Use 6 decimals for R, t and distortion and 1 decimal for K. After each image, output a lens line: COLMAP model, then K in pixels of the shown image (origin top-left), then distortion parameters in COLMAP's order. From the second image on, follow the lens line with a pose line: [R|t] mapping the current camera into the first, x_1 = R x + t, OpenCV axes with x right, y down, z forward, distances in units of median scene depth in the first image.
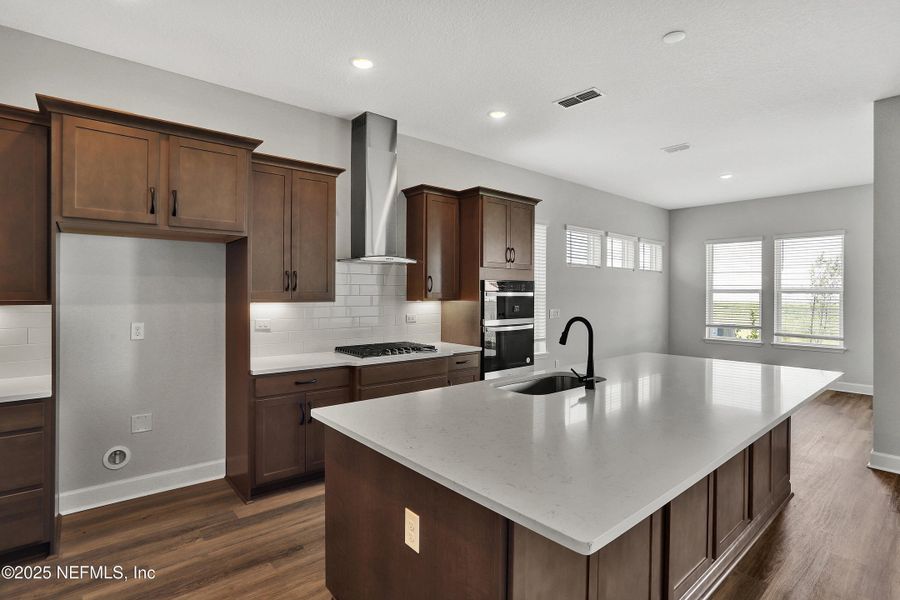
lens RADIAL K [[462.4, 0, 453.3], [0, 462.4, 296.0], [0, 0, 1]] dist [-0.019174, 0.000732]
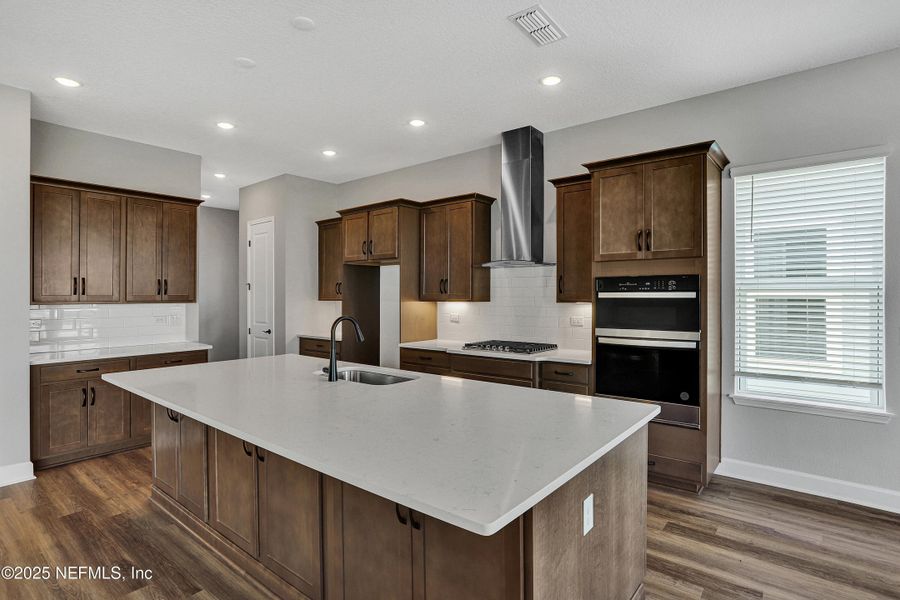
lens RADIAL K [[454.3, 0, 450.0], [0, 454.3, 300.0], [0, 0, 1]] dist [-0.048068, -0.000106]
pose [[0.183496, 0.006392, -0.983000, 0.868185], [-0.002605, 0.999979, 0.006016, 0.000793], [0.983017, 0.001457, 0.183509, 0.674698]]
